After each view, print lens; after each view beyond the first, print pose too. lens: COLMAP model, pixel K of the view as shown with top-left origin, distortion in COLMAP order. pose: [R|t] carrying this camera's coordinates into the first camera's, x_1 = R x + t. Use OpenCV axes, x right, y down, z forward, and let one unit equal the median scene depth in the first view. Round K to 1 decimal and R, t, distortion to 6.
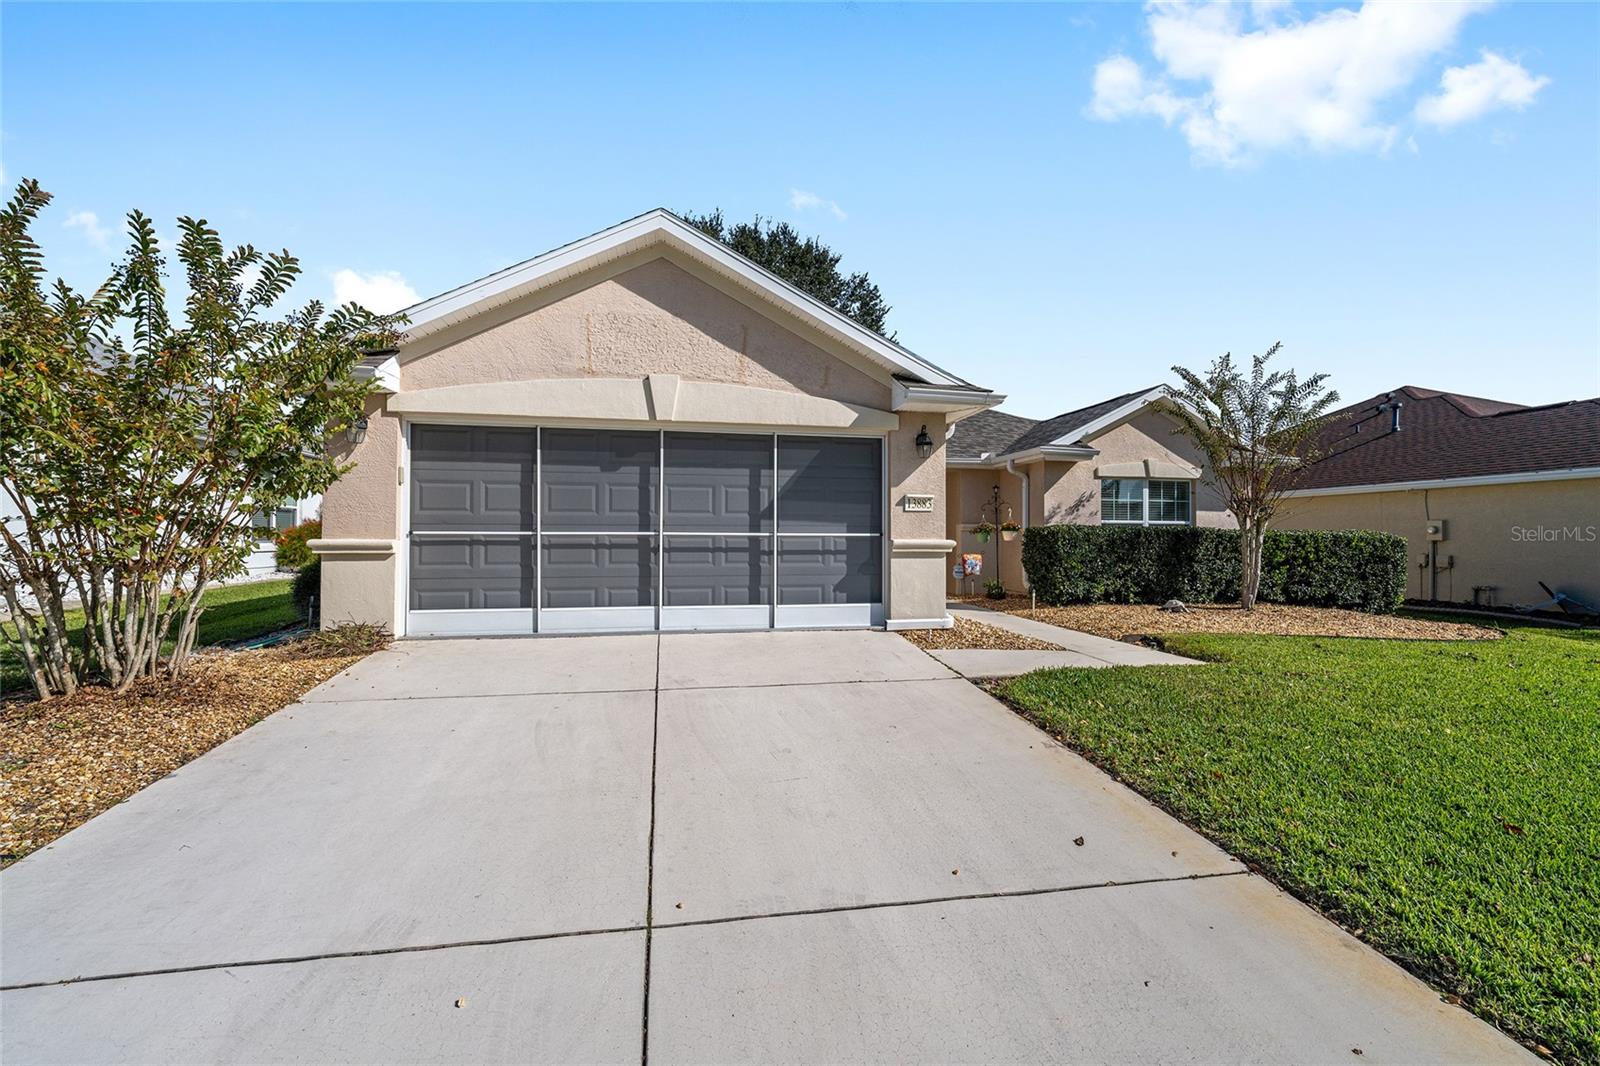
lens RADIAL K [[662.6, 0, 797.8], [0, 662.6, 530.7], [0, 0, 1]] dist [-0.000558, -0.000820]
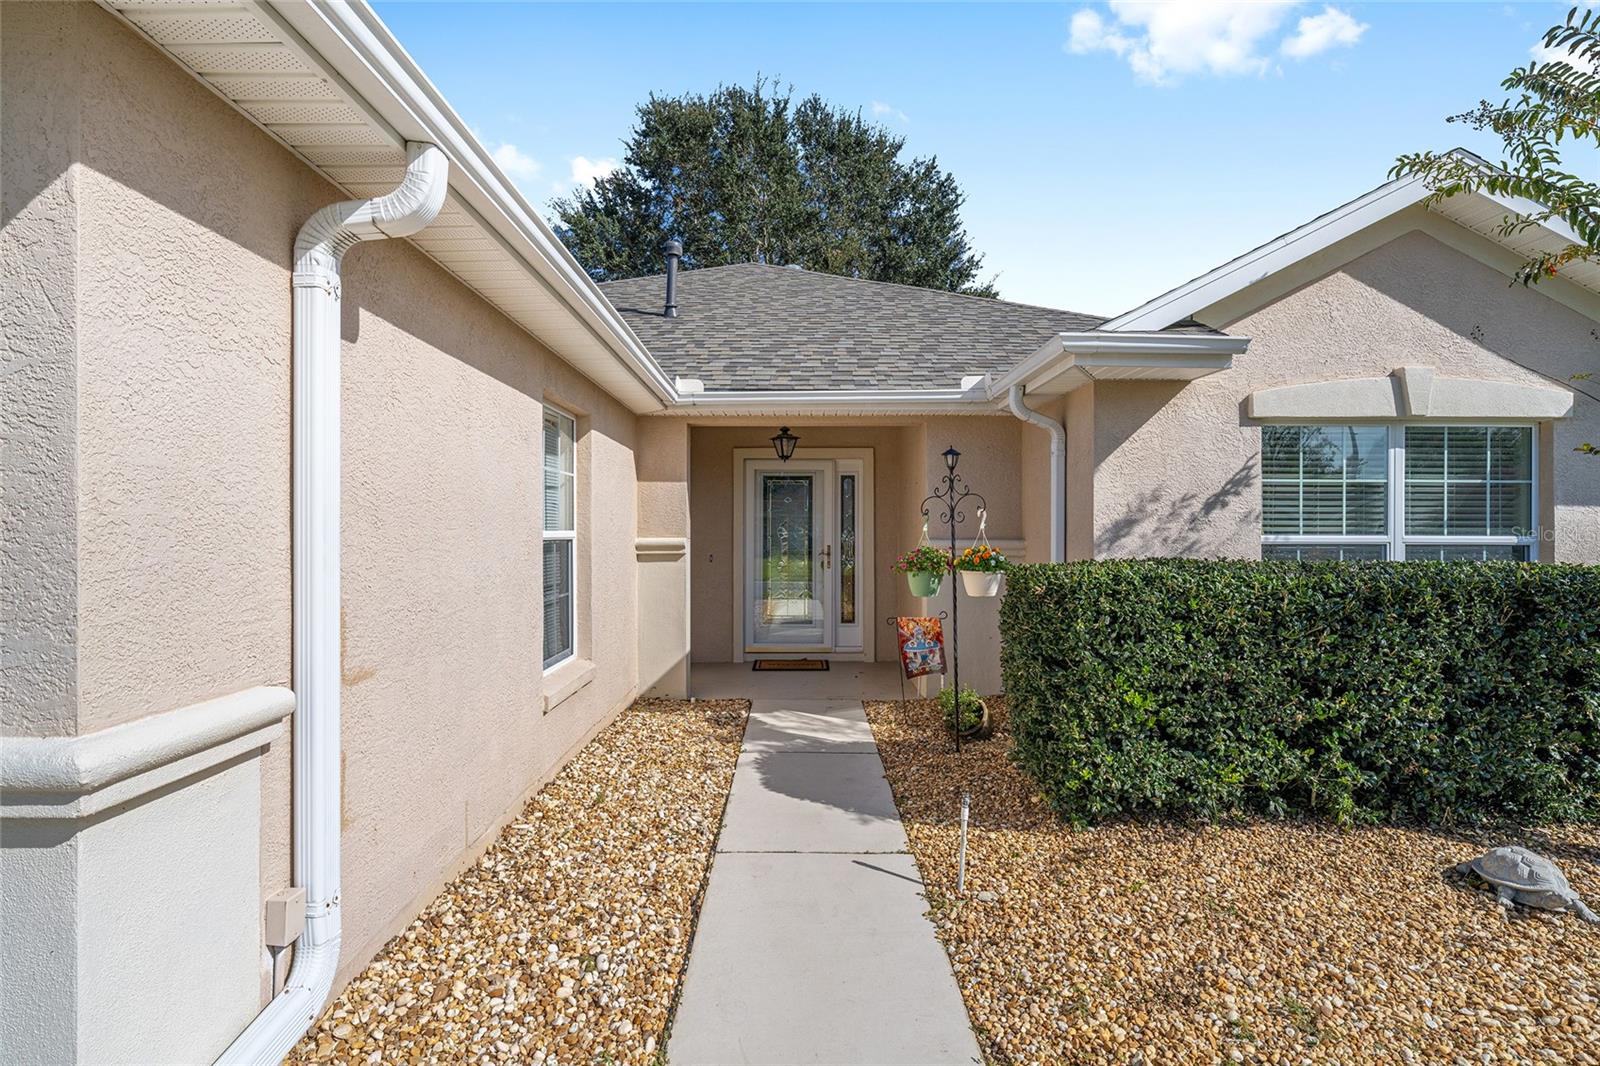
lens RADIAL K [[763.6, 0, 798.6], [0, 763.6, 536.5], [0, 0, 1]] dist [0.002743, 0.000317]
pose [[0.984508, -0.004905, -0.175273, 0.274949], [0.007314, 0.999887, 0.013106, -0.023362], [0.175189, -0.014185, 0.984433, 0.527940]]
